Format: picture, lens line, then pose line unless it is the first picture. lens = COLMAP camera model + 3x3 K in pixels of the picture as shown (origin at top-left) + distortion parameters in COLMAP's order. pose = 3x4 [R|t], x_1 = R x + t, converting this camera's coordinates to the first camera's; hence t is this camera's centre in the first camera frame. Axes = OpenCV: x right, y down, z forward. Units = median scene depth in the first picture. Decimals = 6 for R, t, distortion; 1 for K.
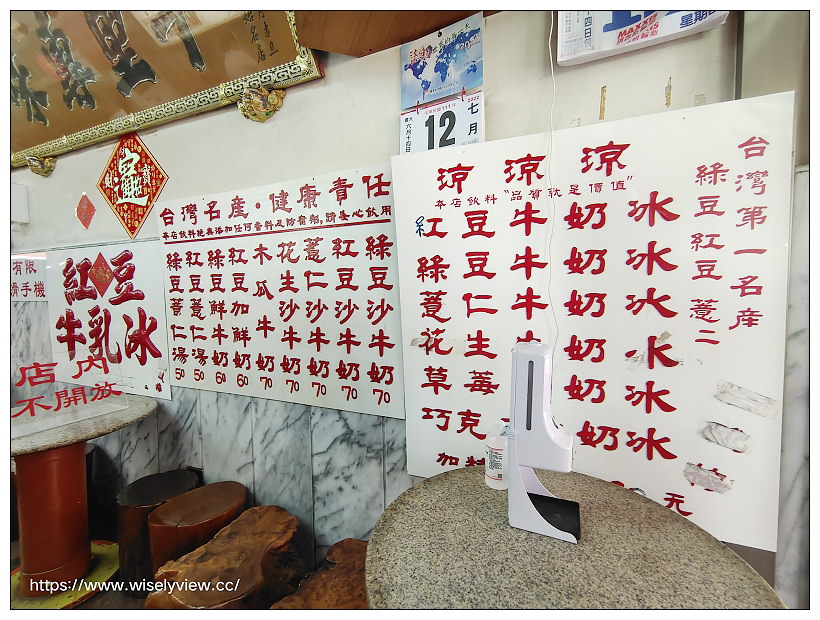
lens RADIAL K [[363.0, 0, 407.0], [0, 363.0, 300.9], [0, 0, 1]] dist [0.013561, -0.006281]
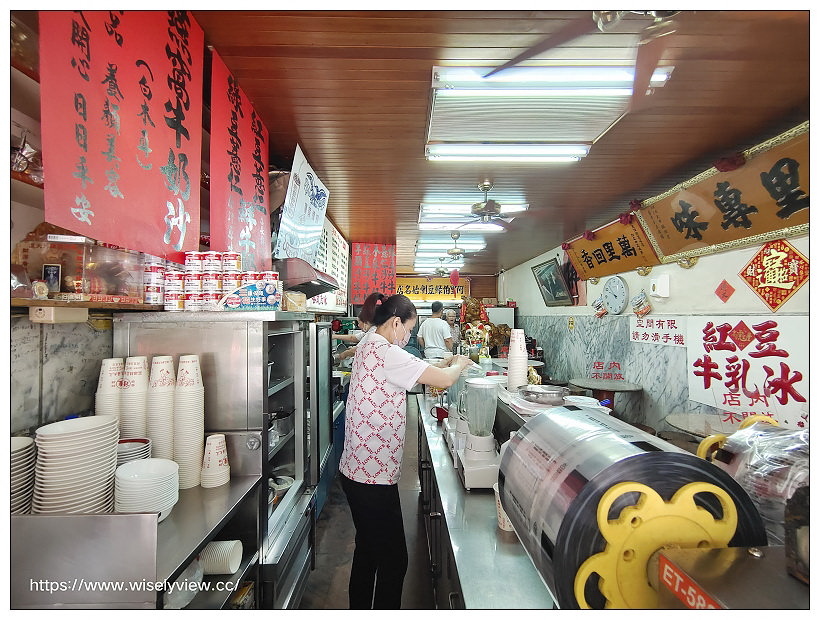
lens RADIAL K [[363.0, 0, 412.3], [0, 363.0, 309.0], [0, 0, 1]] dist [0.013561, -0.006281]
pose [[0.407206, 0.001604, -0.913335, -0.042125], [-0.057772, 0.998041, -0.024005, -0.080270], [0.911507, 0.062540, 0.406501, -0.982759]]
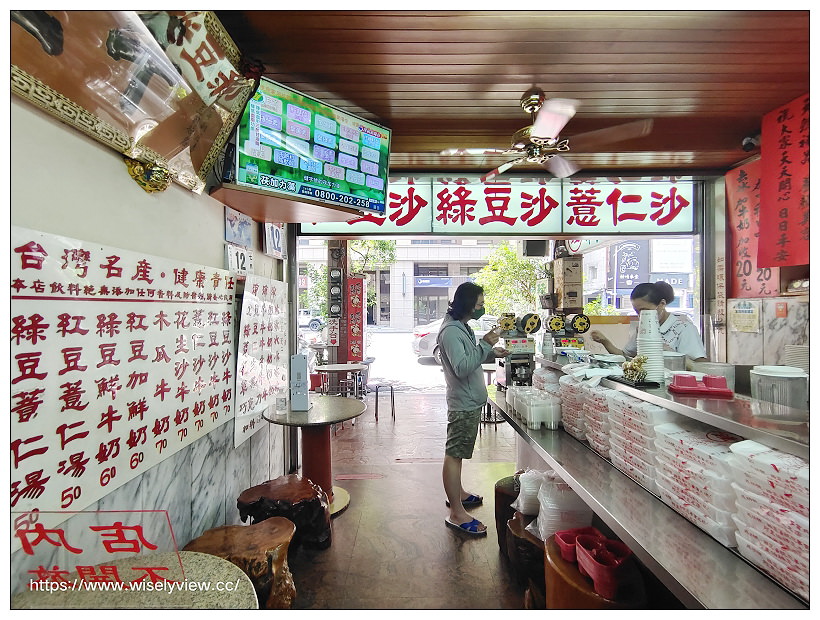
lens RADIAL K [[363.0, 0, 406.2], [0, 363.0, 309.1], [0, 0, 1]] dist [0.013561, -0.006281]
pose [[-0.397646, 0.026186, 0.917165, -1.516824], [0.064149, 0.997940, -0.000680, -0.106741], [-0.915294, 0.058565, -0.398507, 0.711768]]
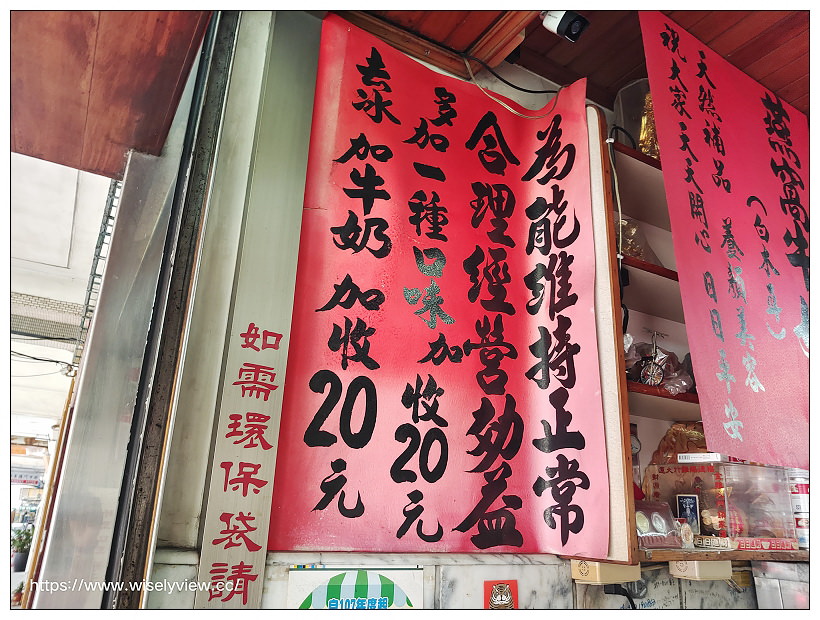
lens RADIAL K [[605.4, 0, 414.9], [0, 605.4, 312.3], [0, 0, 1]] dist [0.004286, -0.059457]
pose [[-0.597573, -0.258881, -0.758873, -0.019539], [-0.070363, 0.959724, -0.271992, -0.129878], [0.798721, -0.109138, -0.591720, -1.103551]]
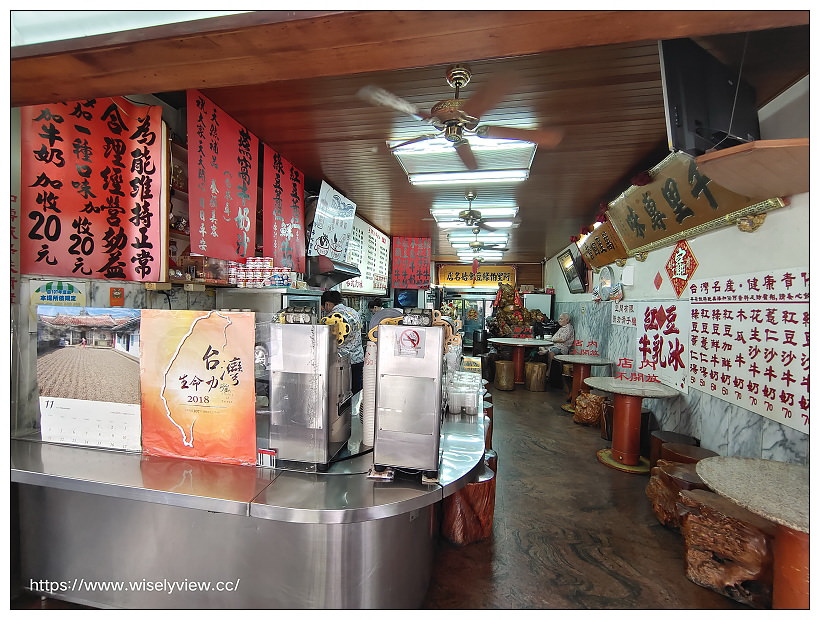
lens RADIAL K [[363.0, 0, 412.2], [0, 363.0, 307.2], [0, 0, 1]] dist [0.013561, -0.006281]
pose [[0.207944, 0.040623, -0.977297, 0.813331], [-0.081295, 0.996398, 0.024119, -0.077561], [0.974756, 0.074434, 0.210498, -0.709952]]
